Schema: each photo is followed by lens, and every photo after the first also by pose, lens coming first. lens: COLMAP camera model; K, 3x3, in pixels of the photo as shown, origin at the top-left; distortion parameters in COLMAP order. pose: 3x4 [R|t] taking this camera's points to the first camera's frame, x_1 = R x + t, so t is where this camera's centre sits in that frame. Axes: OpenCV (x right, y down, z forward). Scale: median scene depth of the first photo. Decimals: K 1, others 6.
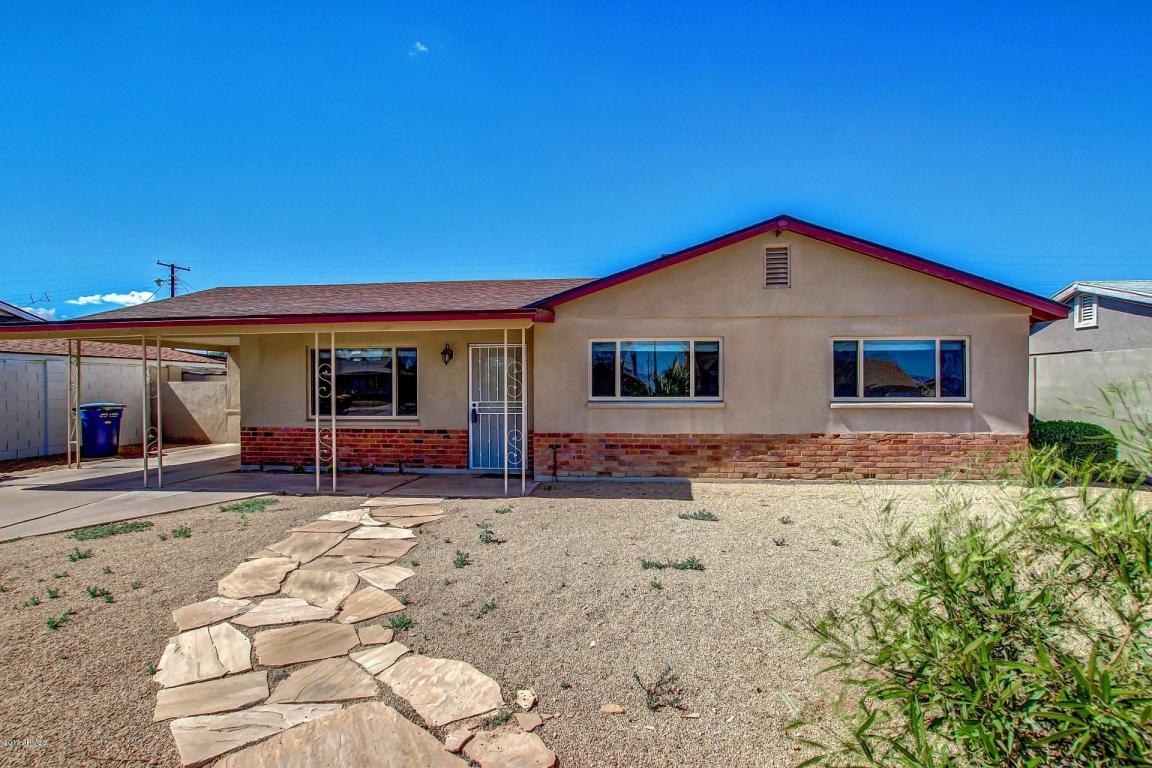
lens RADIAL K [[537.8, 0, 580.5], [0, 537.8, 388.8], [0, 0, 1]] dist [-0.020193, 0.000433]
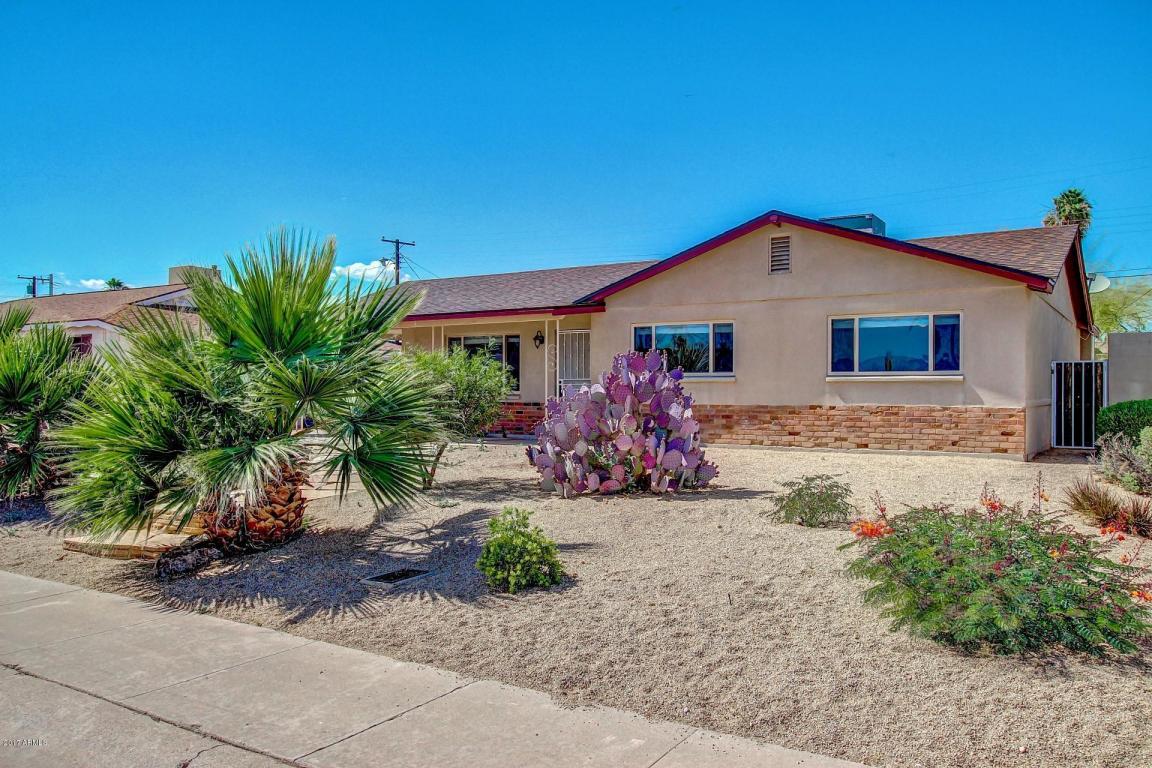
lens RADIAL K [[917.4, 0, 573.1], [0, 917.4, 383.4], [0, 0, 1]] dist [0.060342, 0.000458]
pose [[0.884411, 0.000803, -0.466708, 0.865213], [-0.007609, 0.999890, -0.012699, 0.065347], [0.466646, 0.014782, 0.884320, -0.867530]]
